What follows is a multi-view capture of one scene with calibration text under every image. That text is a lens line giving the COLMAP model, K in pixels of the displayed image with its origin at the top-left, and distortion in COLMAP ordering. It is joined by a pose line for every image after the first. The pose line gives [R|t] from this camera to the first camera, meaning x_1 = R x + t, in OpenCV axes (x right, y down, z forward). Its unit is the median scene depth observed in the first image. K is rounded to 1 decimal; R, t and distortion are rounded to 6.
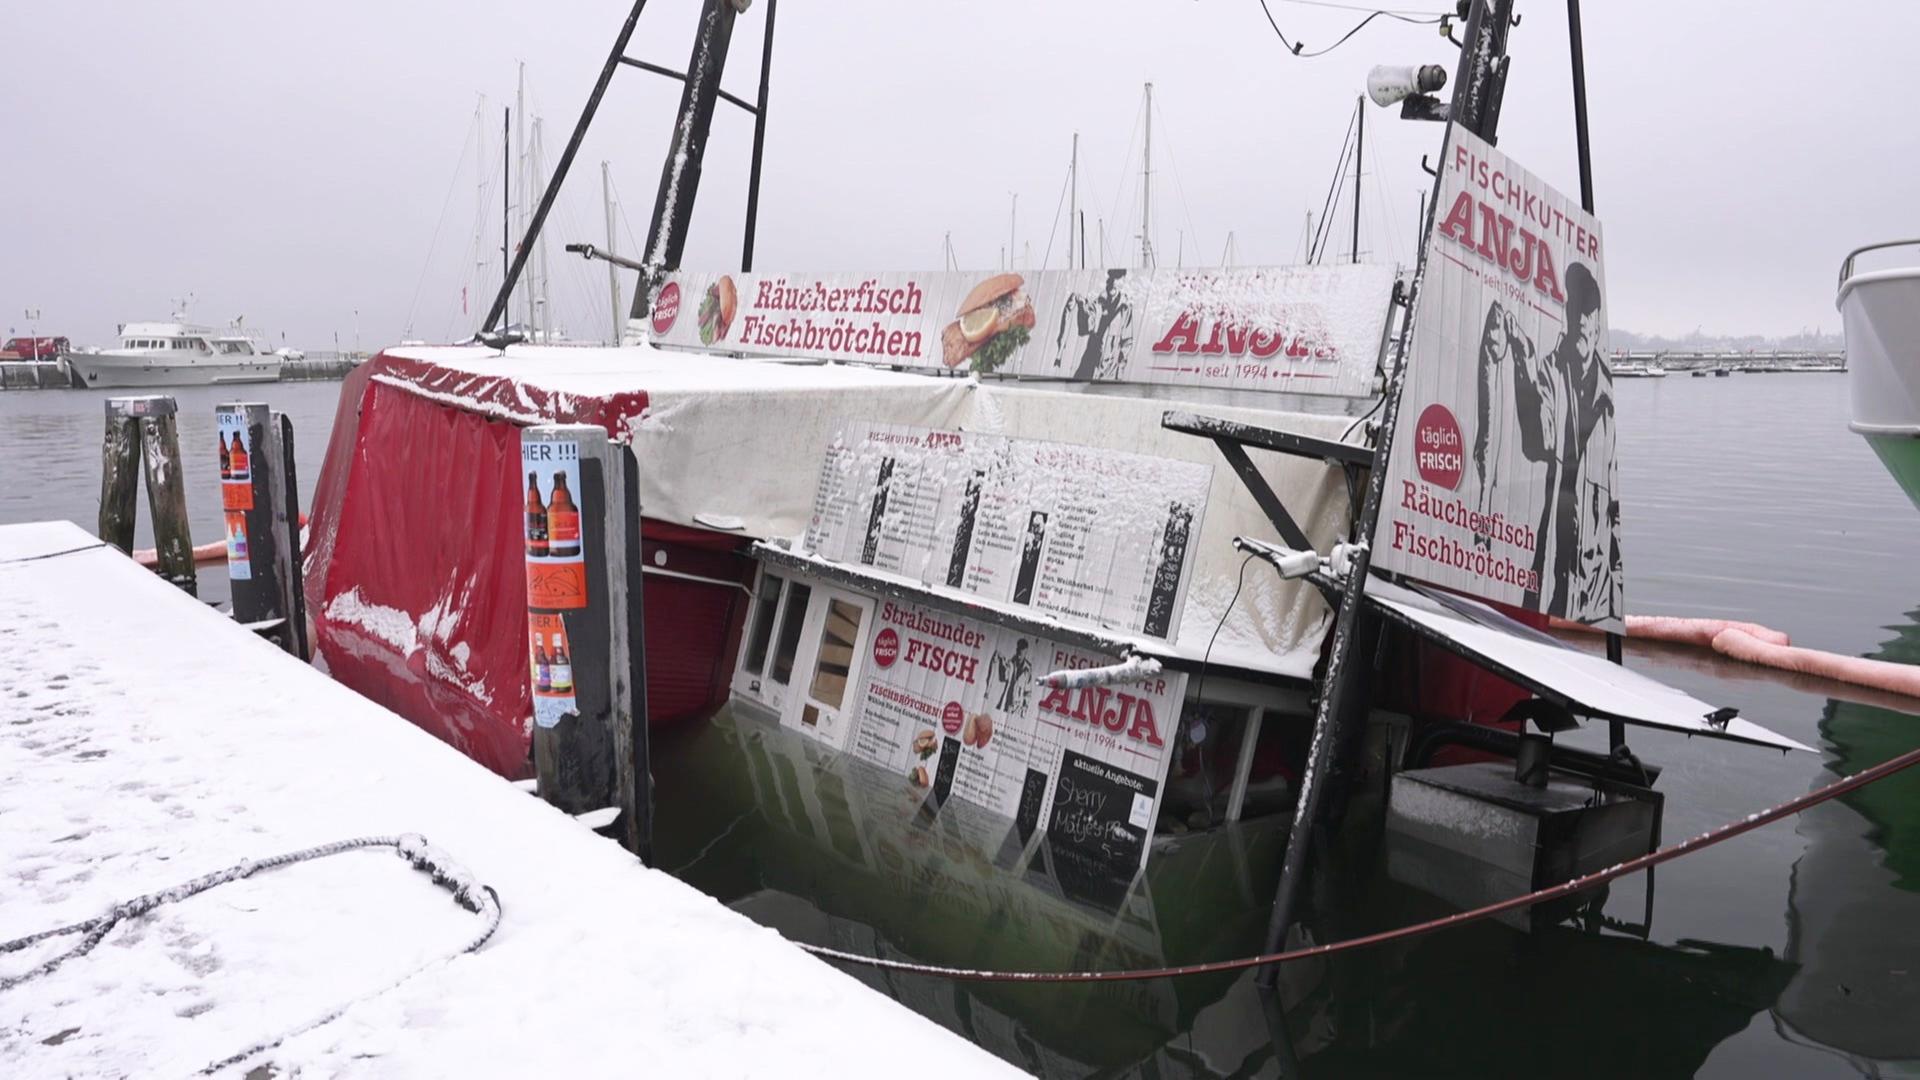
lens RADIAL K [[1321.7, 0, 960.0], [0, 1321.7, 540.0], [0, 0, 1]] dist [-0.017951, -0.000600]
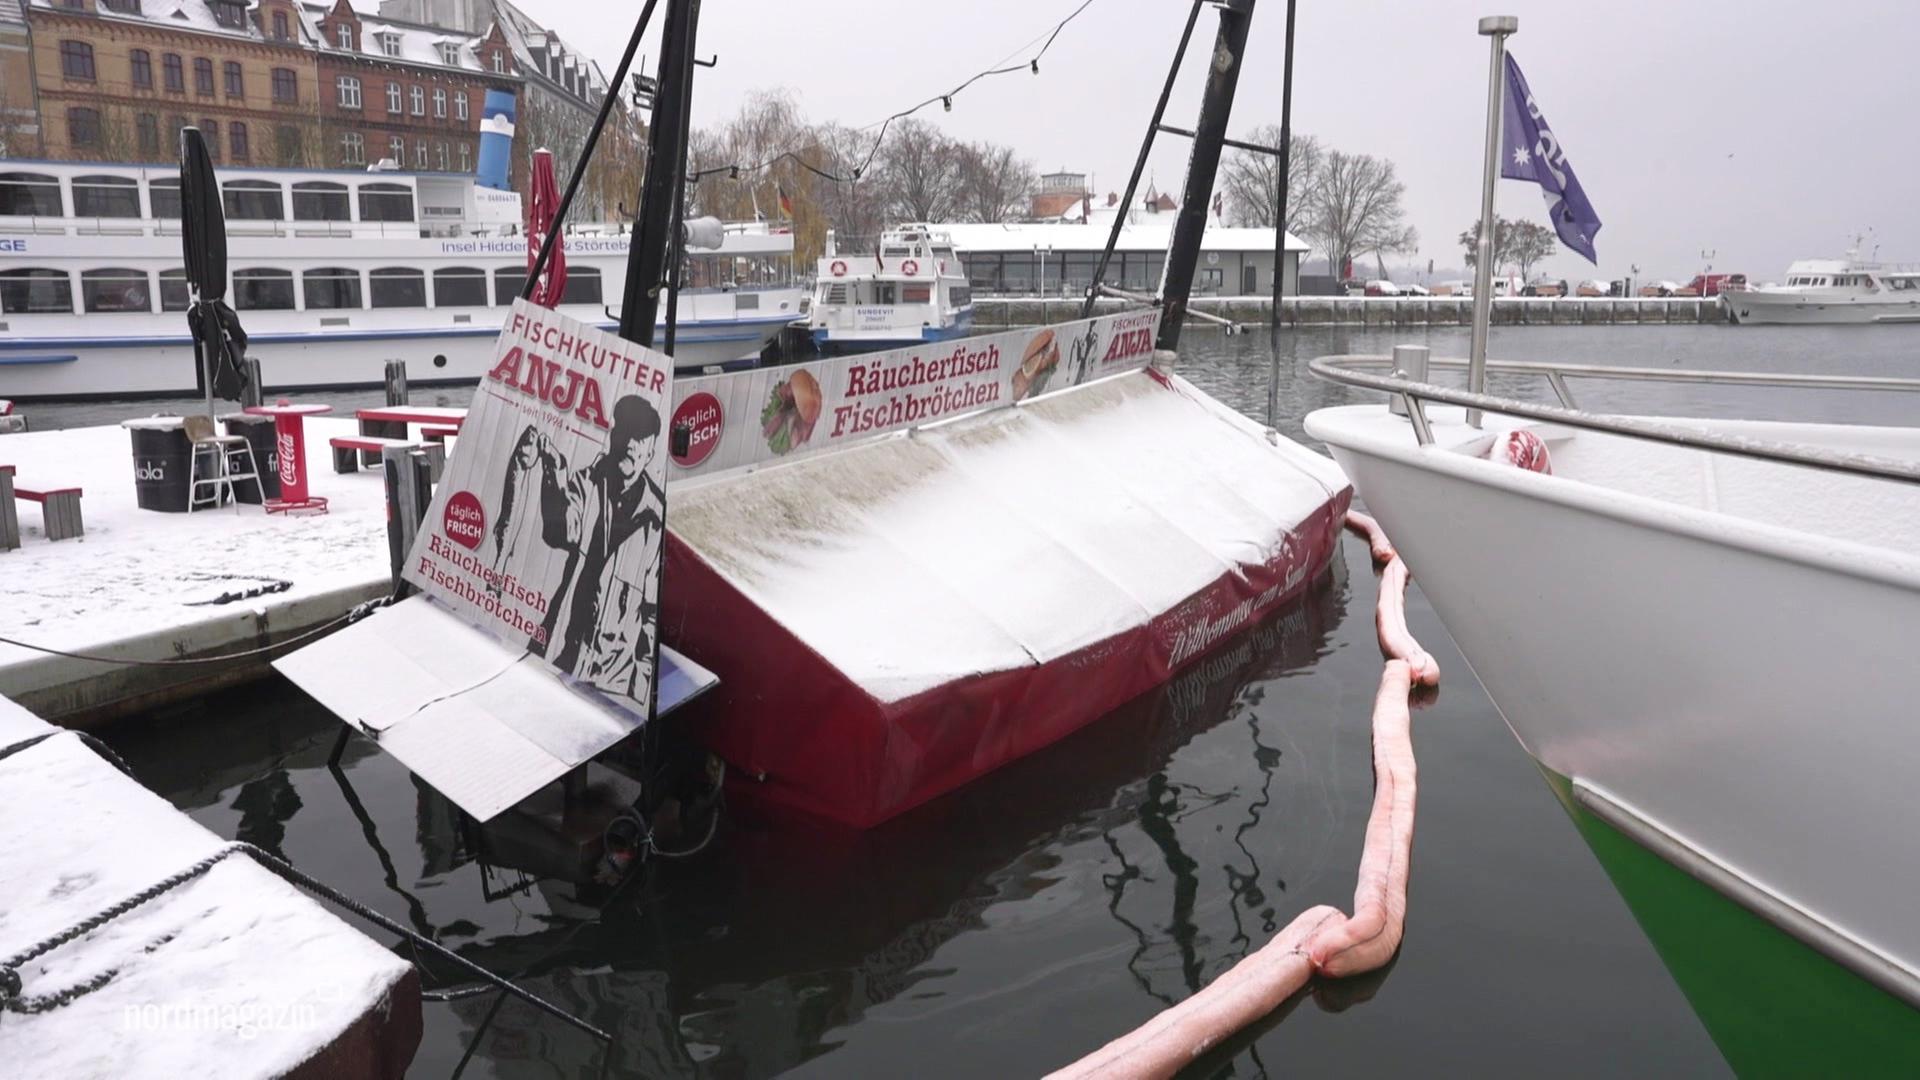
lens RADIAL K [[1321.7, 0, 960.0], [0, 1321.7, 540.0], [0, 0, 1]] dist [-0.017951, -0.000600]
pose [[0.297579, 0.180675, -0.937445, 1.764336], [-0.120849, 0.981159, 0.150738, -0.310352], [0.947018, 0.068433, 0.313807, 0.954864]]
